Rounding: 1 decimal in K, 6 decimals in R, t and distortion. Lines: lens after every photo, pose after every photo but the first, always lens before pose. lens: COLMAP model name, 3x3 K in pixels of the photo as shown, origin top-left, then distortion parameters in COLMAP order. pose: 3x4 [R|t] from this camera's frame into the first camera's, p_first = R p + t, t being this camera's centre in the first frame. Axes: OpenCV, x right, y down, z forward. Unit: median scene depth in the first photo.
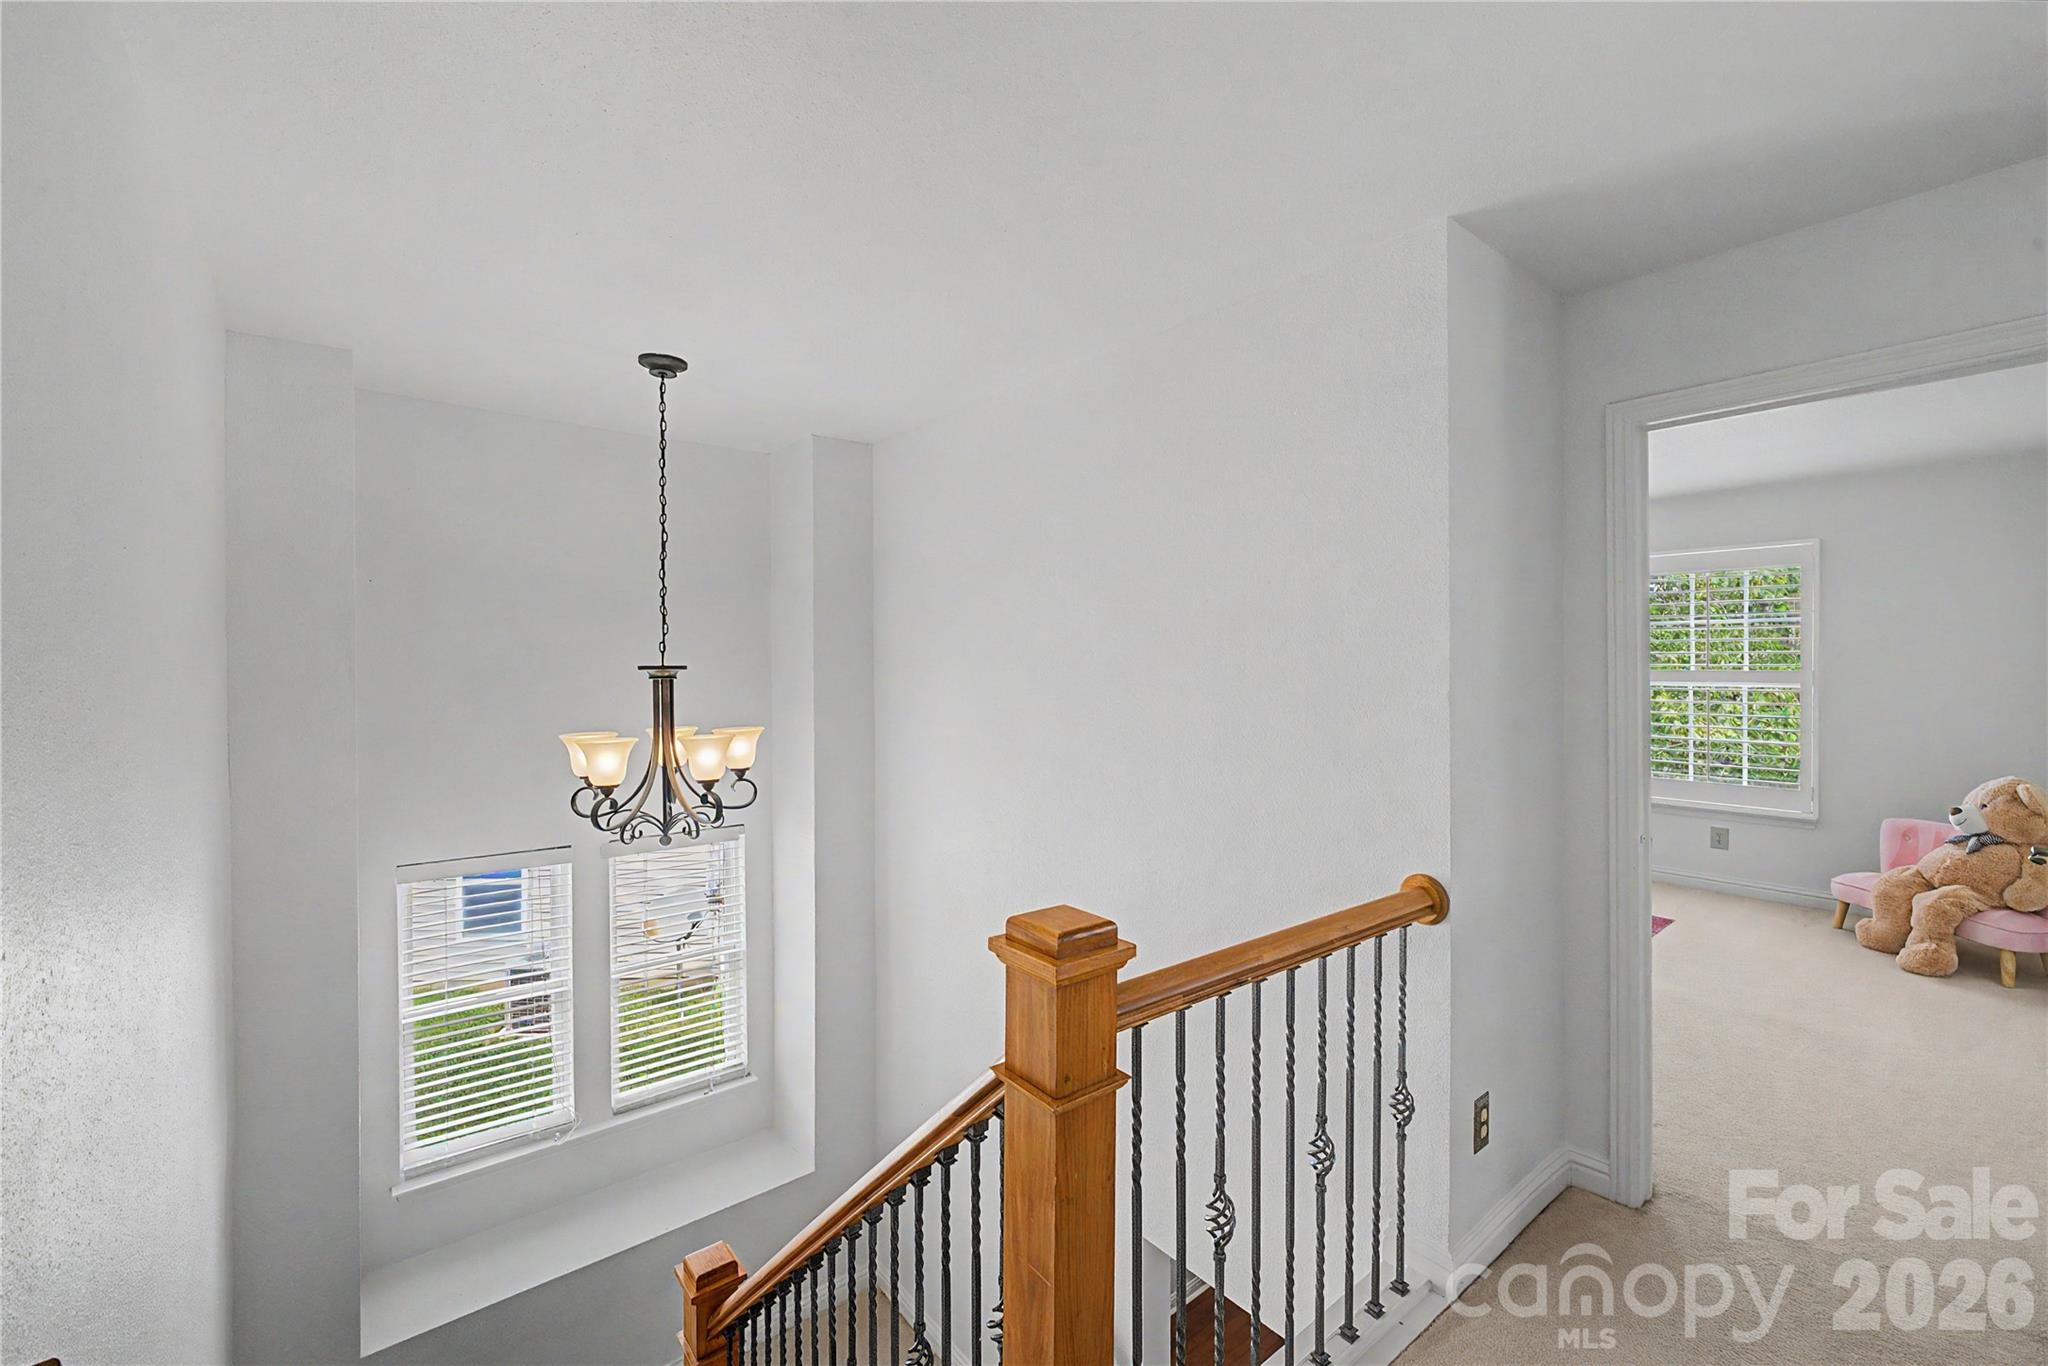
lens RADIAL K [[839.4, 0, 1016.3], [0, 839.4, 673.0], [0, 0, 1]] dist [0.000218, 0.000061]
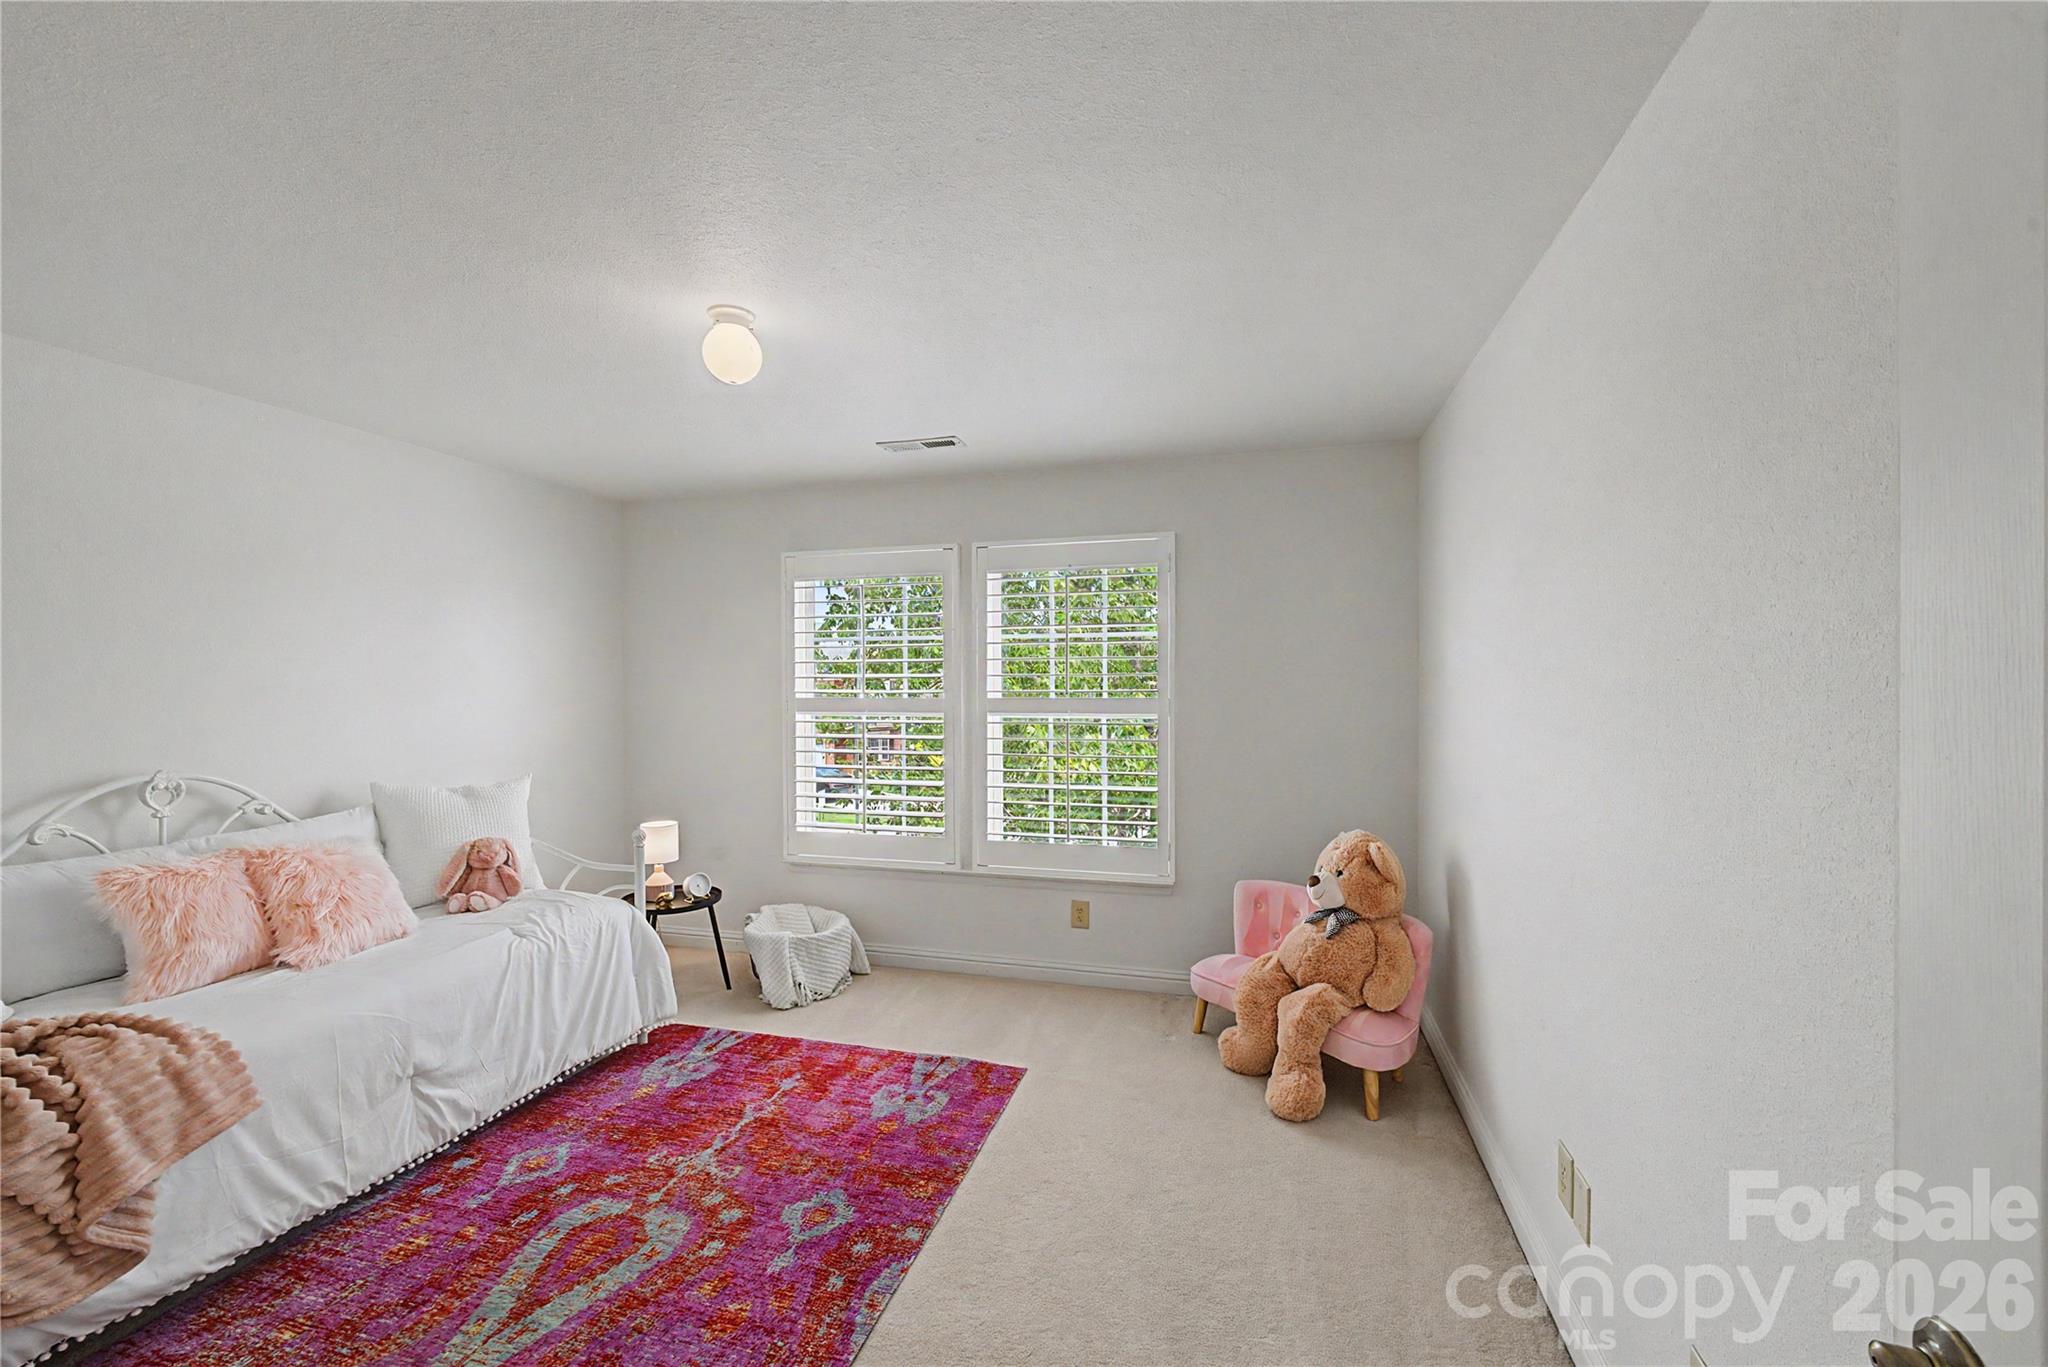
lens RADIAL K [[861.8, 0, 1011.6], [0, 861.8, 682.0], [0, 0, 1]] dist [-0.002075, -0.000438]
pose [[0.817997, 0.007837, 0.575170, 0.435811], [0.001945, 0.999864, -0.016389, -0.005176], [-0.575220, 0.014524, 0.817870, 0.510095]]
